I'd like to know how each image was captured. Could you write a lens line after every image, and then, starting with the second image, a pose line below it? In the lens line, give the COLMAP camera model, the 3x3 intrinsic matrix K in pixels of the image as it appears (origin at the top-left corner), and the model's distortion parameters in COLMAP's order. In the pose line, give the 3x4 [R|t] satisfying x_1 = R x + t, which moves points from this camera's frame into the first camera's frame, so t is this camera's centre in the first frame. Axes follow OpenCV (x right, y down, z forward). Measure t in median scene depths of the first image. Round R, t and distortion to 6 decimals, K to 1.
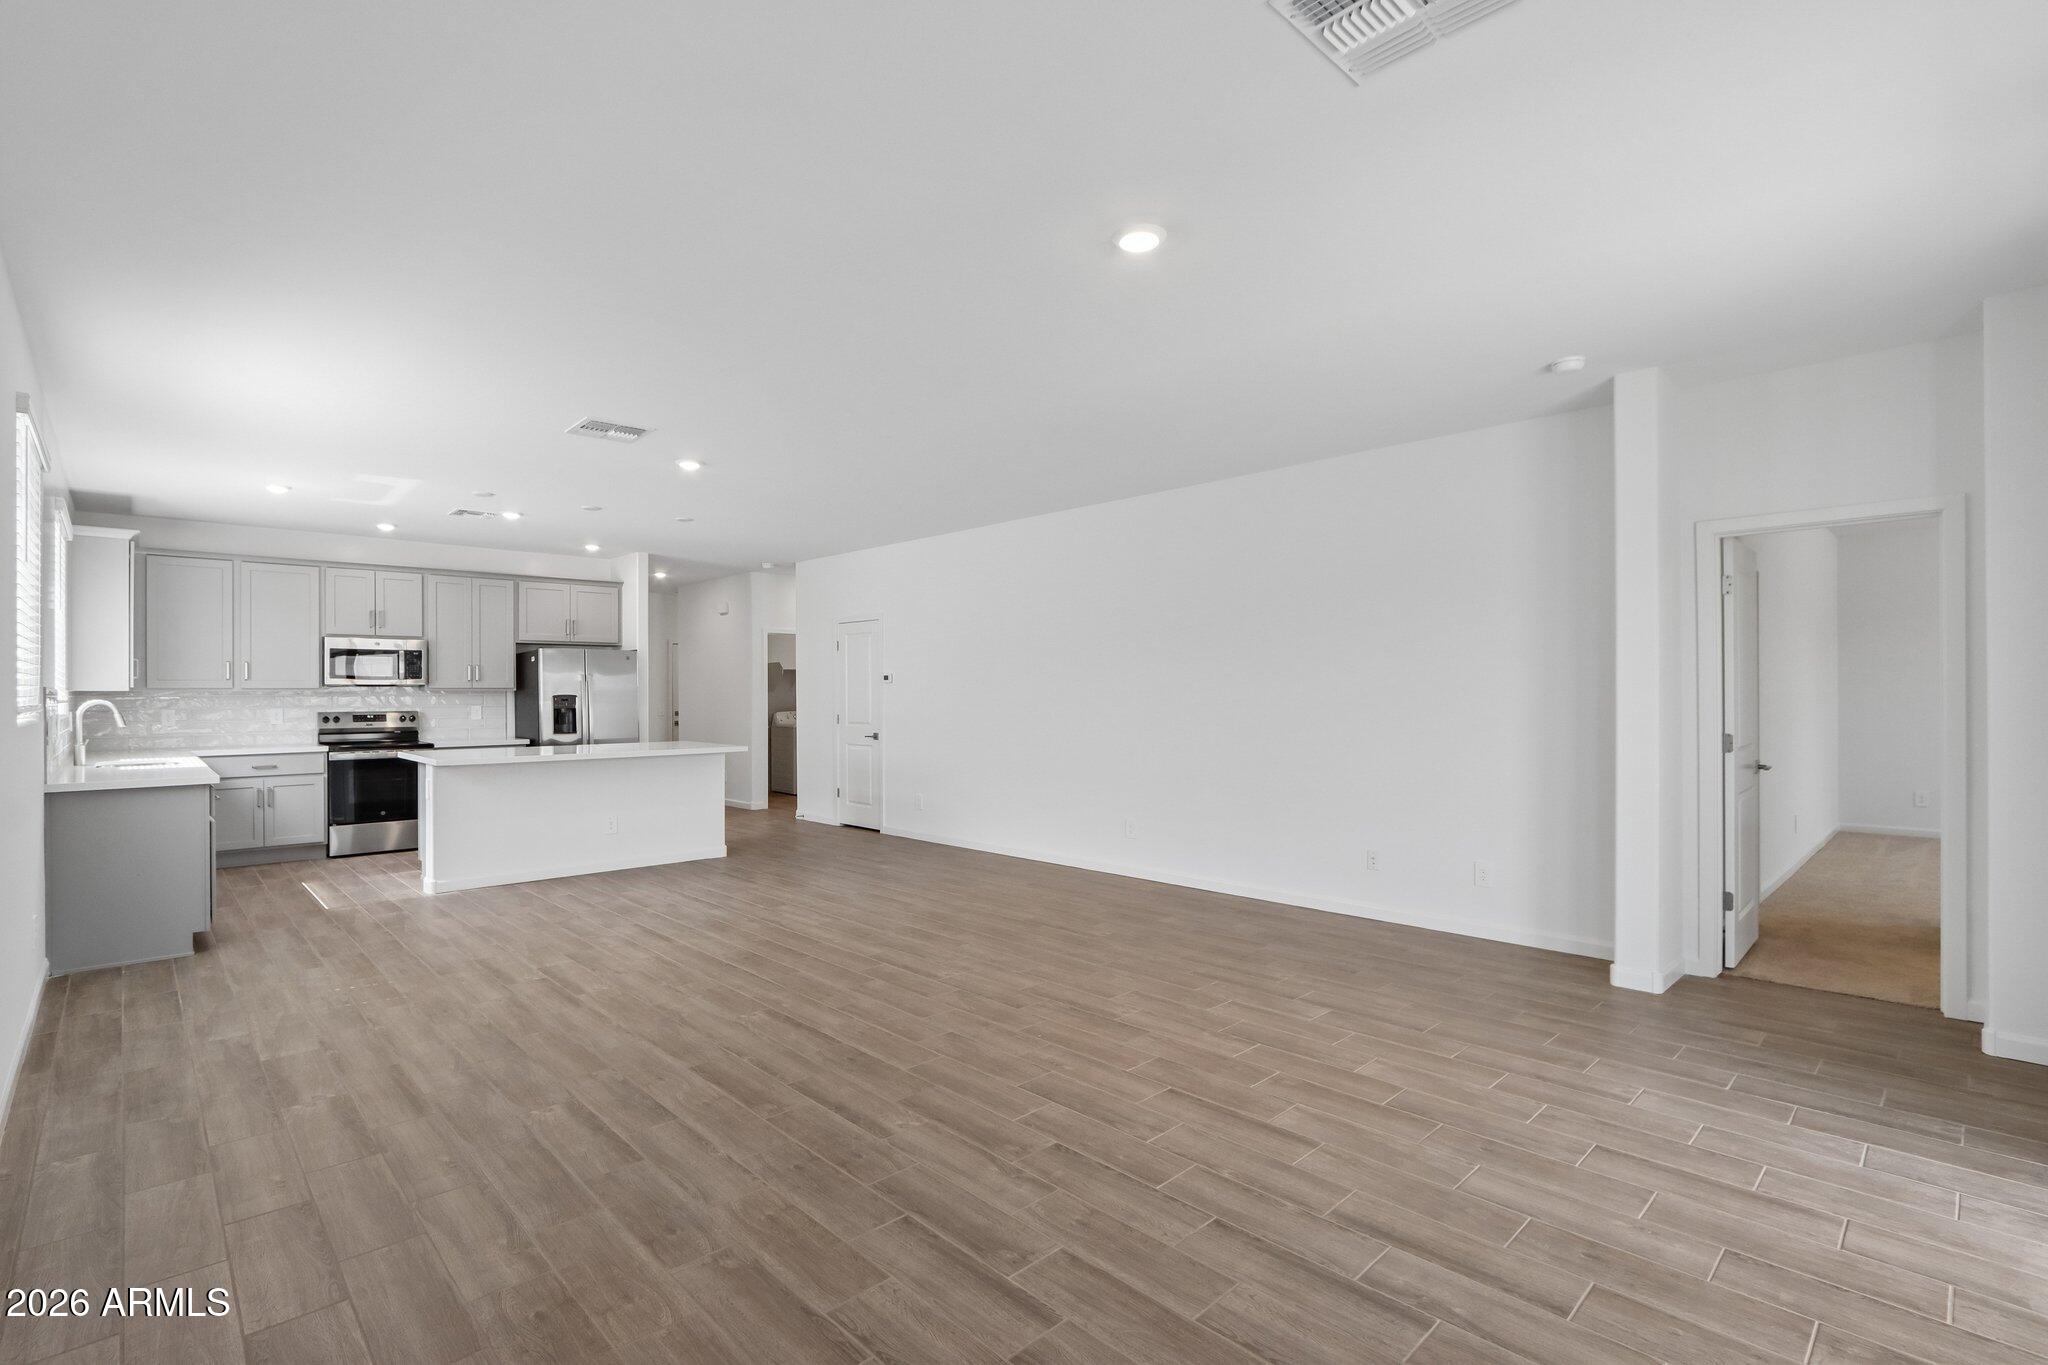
lens RADIAL K [[969.2, 0, 979.3], [0, 969.2, 687.2], [0, 0, 1]] dist [-0.016031, 0.003360]
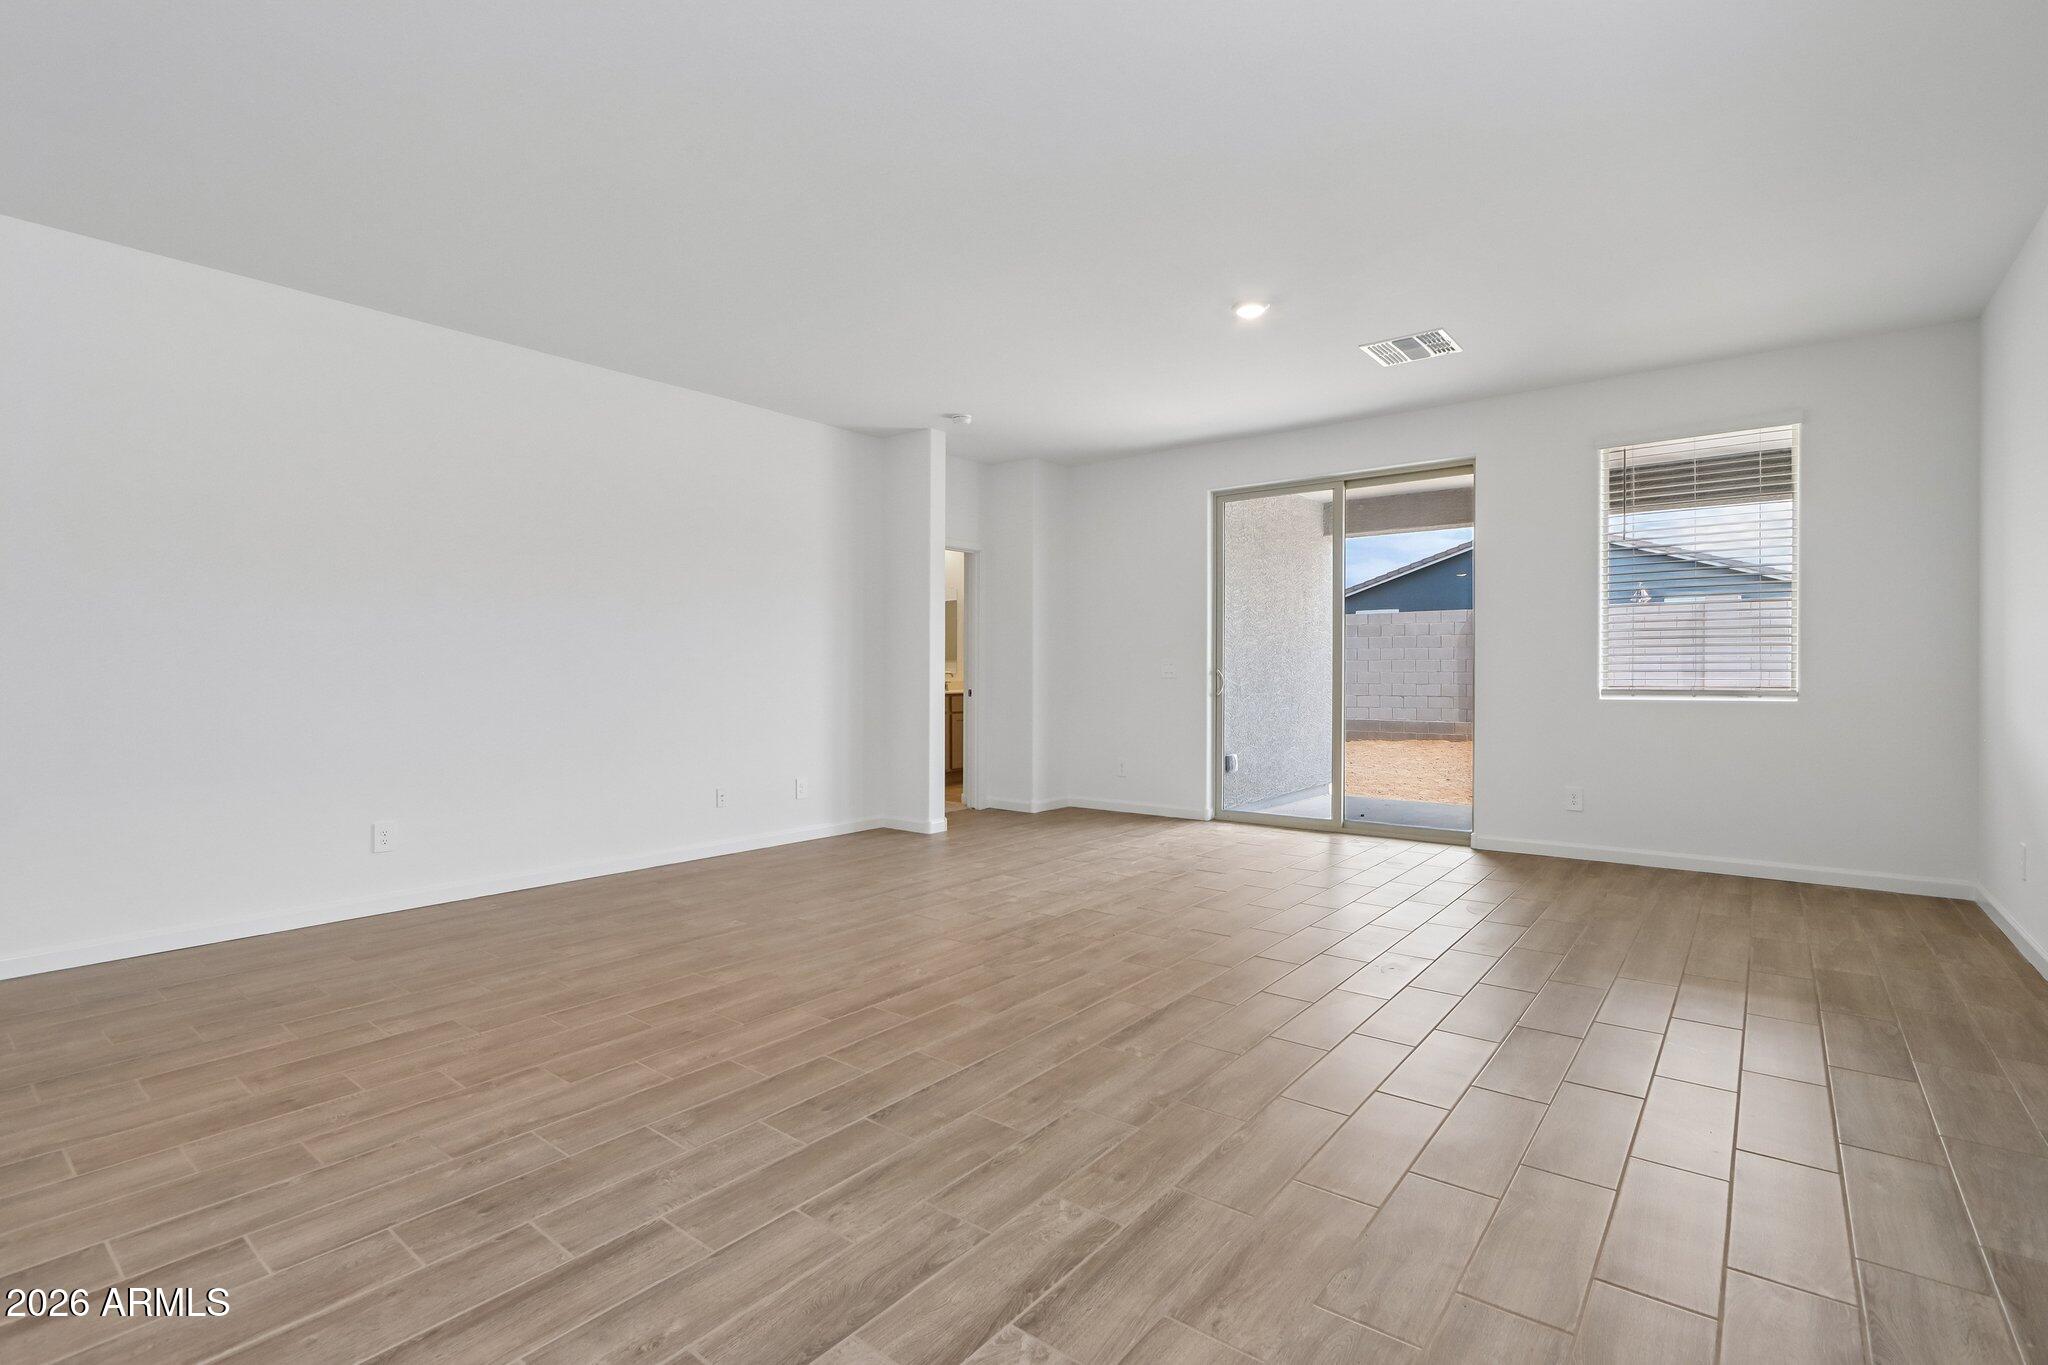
lens RADIAL K [[969.2, 0, 1016.1], [0, 969.2, 679.4], [0, 0, 1]] dist [-0.016031, 0.003360]
pose [[-0.176135, -0.003863, 0.984358, -0.802114], [-0.004192, 0.999986, 0.003174, 0.062167], [-0.984357, -0.003567, -0.176148, 1.068692]]
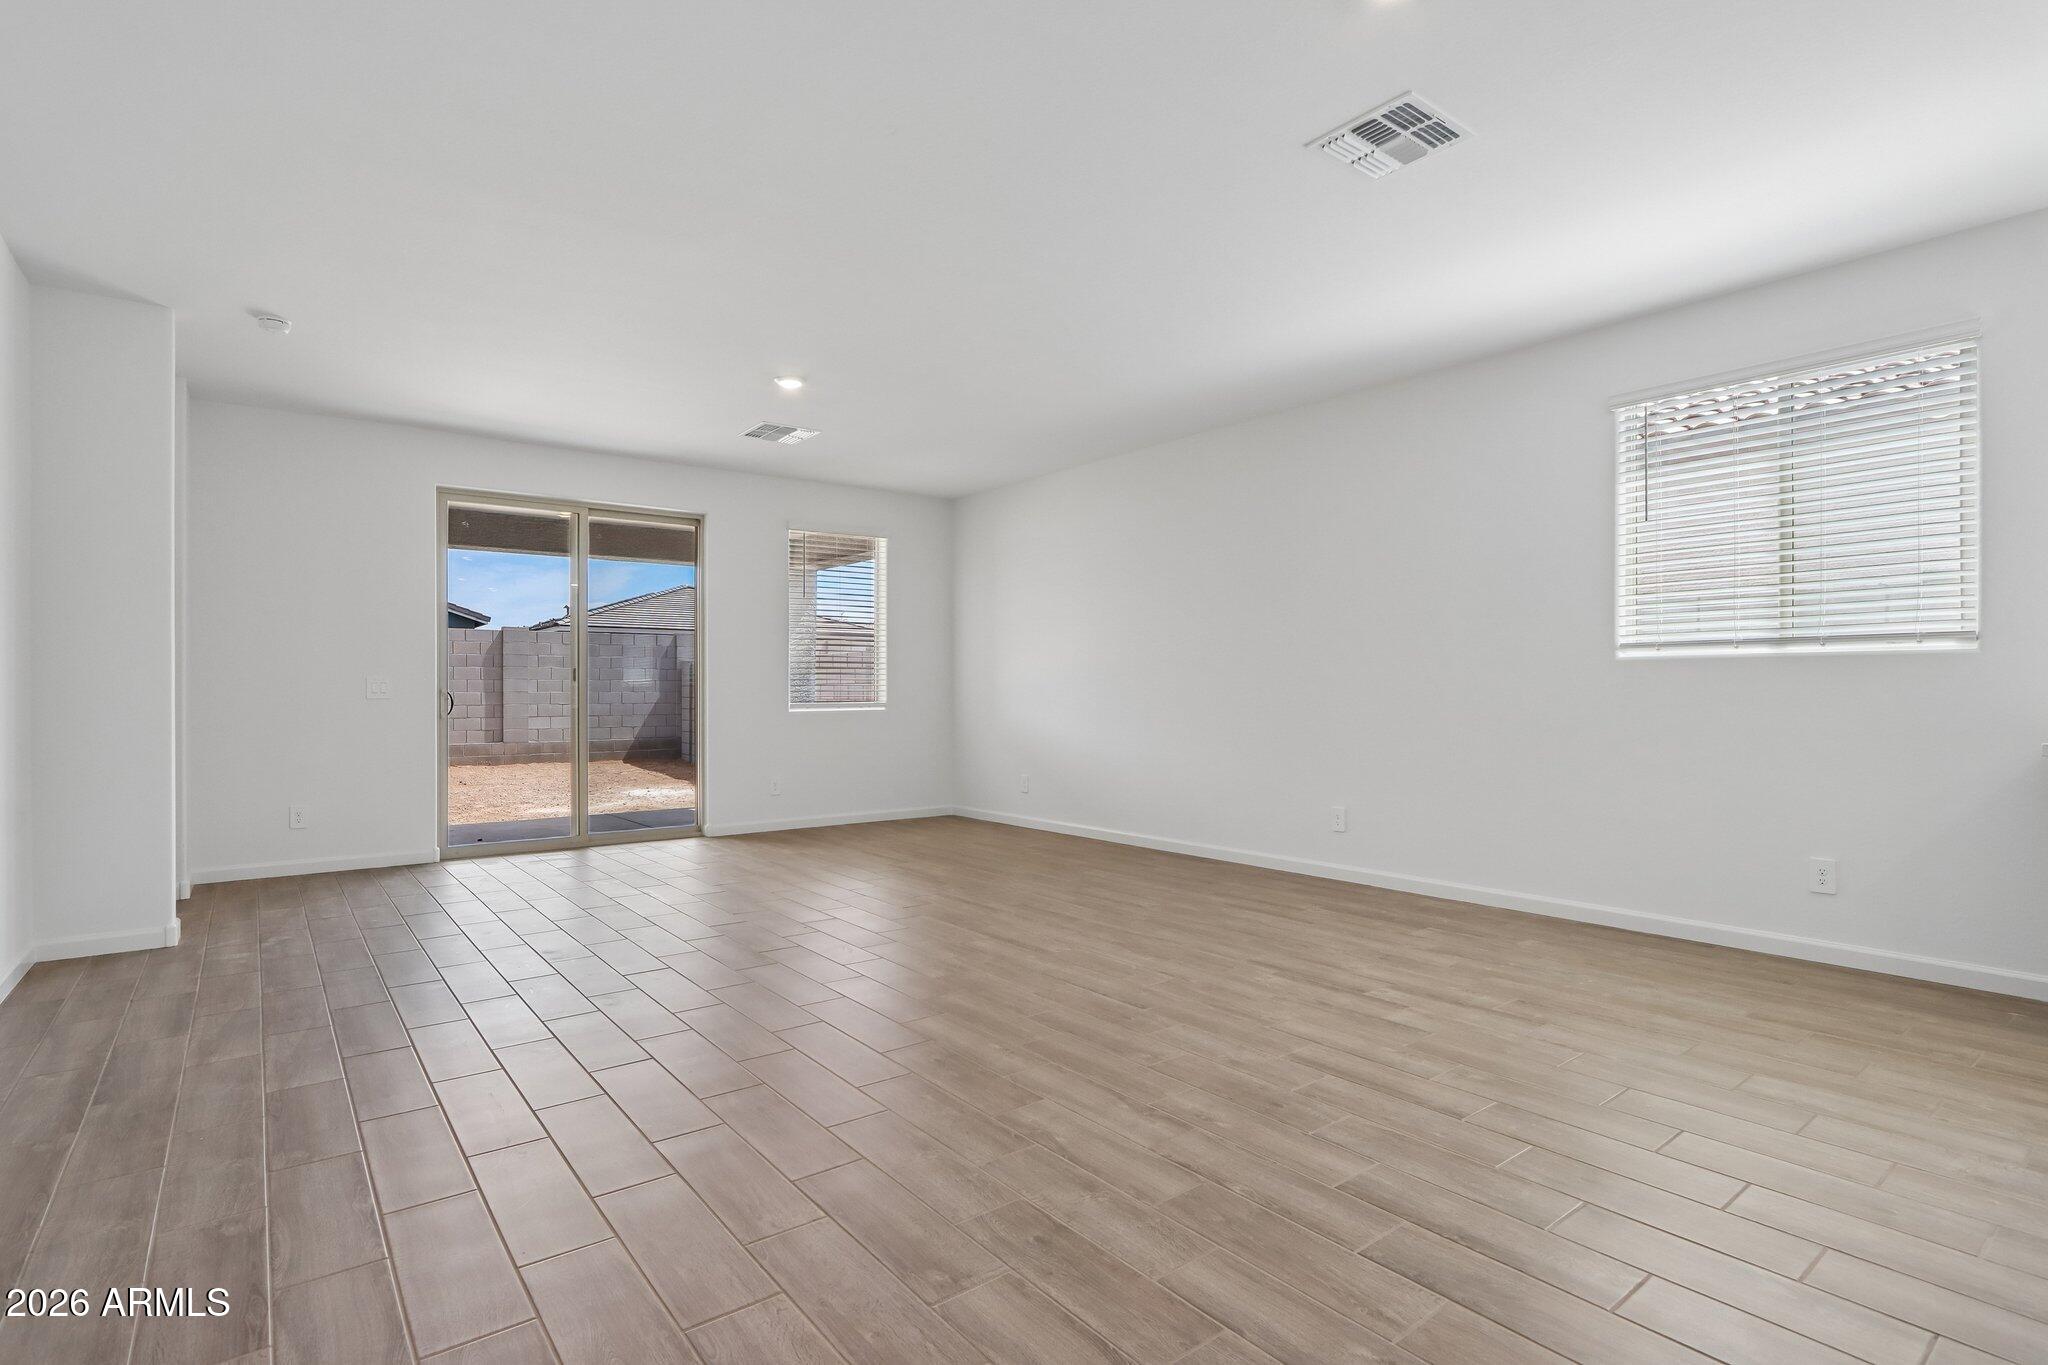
lens RADIAL K [[969.2, 0, 1027.0], [0, 969.2, 690.8], [0, 0, 1]] dist [-0.016031, 0.003360]
pose [[-0.998673, 0.006468, 0.051098, -0.225181], [0.006115, 0.999956, -0.007061, 0.066597], [-0.051141, -0.006739, -0.998669, 1.786834]]
